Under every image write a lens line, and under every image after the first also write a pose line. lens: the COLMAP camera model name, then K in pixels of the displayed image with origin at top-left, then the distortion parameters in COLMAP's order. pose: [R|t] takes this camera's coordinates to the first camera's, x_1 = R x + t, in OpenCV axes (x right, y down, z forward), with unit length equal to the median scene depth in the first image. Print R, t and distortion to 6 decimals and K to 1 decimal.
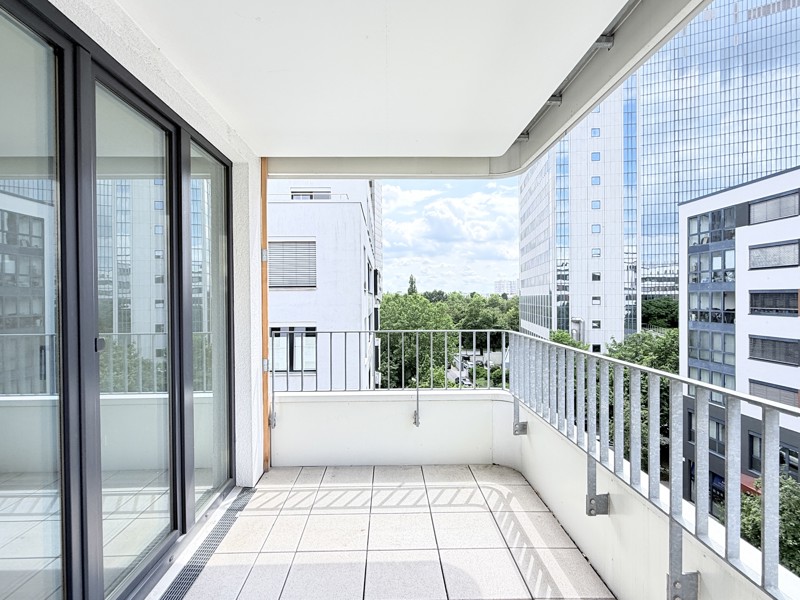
lens RADIAL K [[415.4, 0, 400.0], [0, 415.4, 300.0], [0, 0, 1]] dist [0.001732, -0.000340]
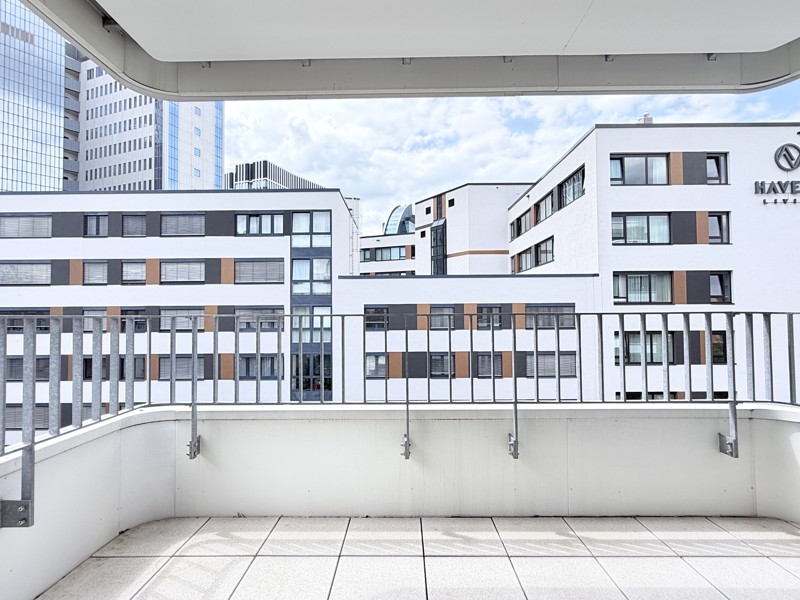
lens RADIAL K [[424.4, 0, 394.7], [0, 424.4, 301.4], [0, 0, 1]] dist [0.001922, 0.000180]
pose [[0.049463, 0.039036, 0.998013, -0.410871], [0.014242, 0.999107, -0.039785, 0.086244], [-0.998674, 0.016181, 0.048863, 0.578575]]
